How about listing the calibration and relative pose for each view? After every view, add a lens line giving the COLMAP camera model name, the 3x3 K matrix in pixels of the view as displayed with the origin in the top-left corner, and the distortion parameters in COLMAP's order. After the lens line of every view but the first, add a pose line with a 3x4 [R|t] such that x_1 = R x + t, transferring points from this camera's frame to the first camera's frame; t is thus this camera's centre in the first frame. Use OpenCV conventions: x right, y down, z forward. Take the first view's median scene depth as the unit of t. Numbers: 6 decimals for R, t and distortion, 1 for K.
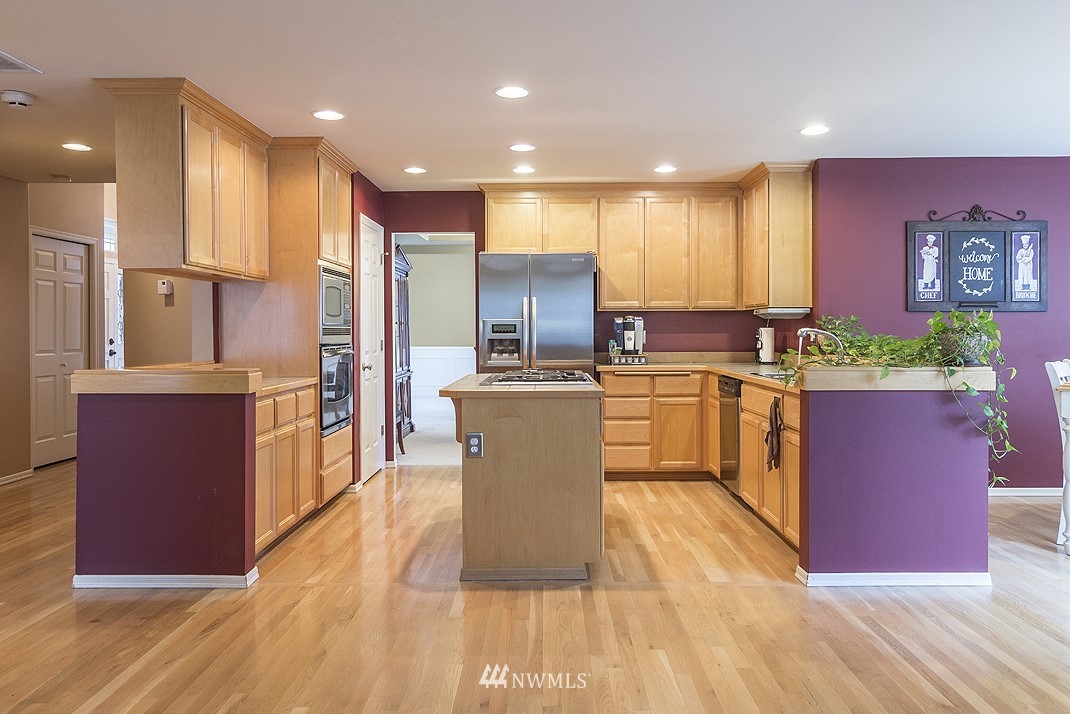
lens RADIAL K [[741.7, 0, 535.1], [0, 741.7, 348.0], [0, 0, 1]] dist [0.009266, 0.001981]
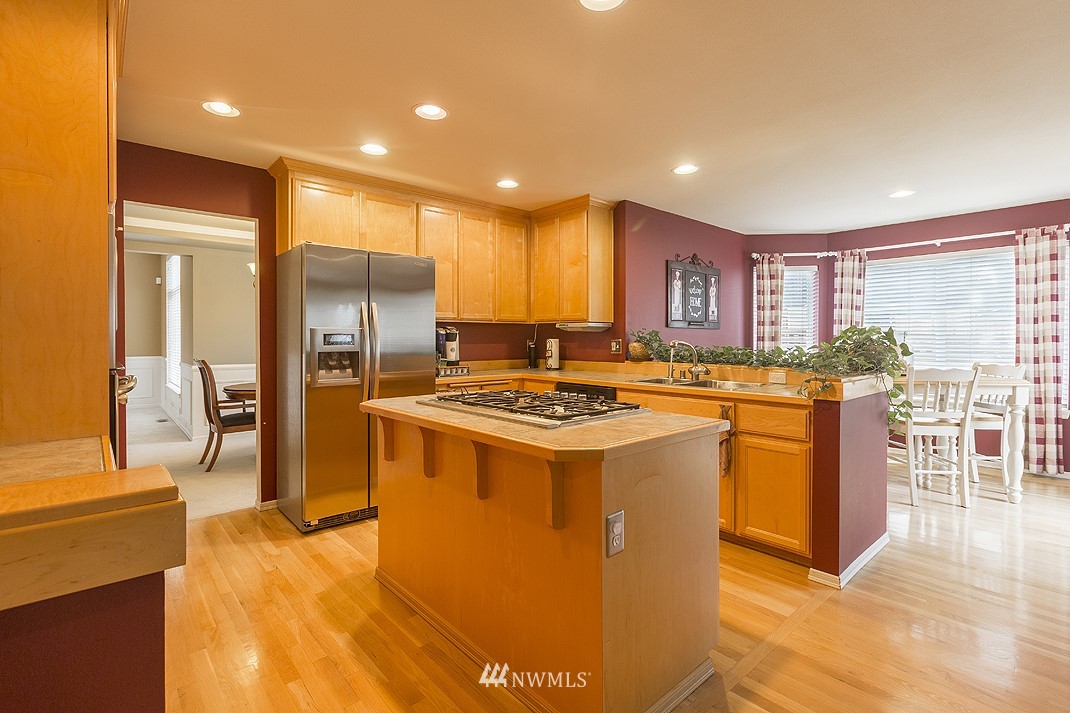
lens RADIAL K [[493.2, 0, 534.4], [0, 493.2, 351.5], [0, 0, 1]] dist [0.000878, 0.000133]
pose [[0.748034, -0.014393, 0.663505, -0.242366], [0.013343, 0.999889, 0.006647, -0.013640], [-0.663527, 0.003882, 0.748143, 0.454281]]
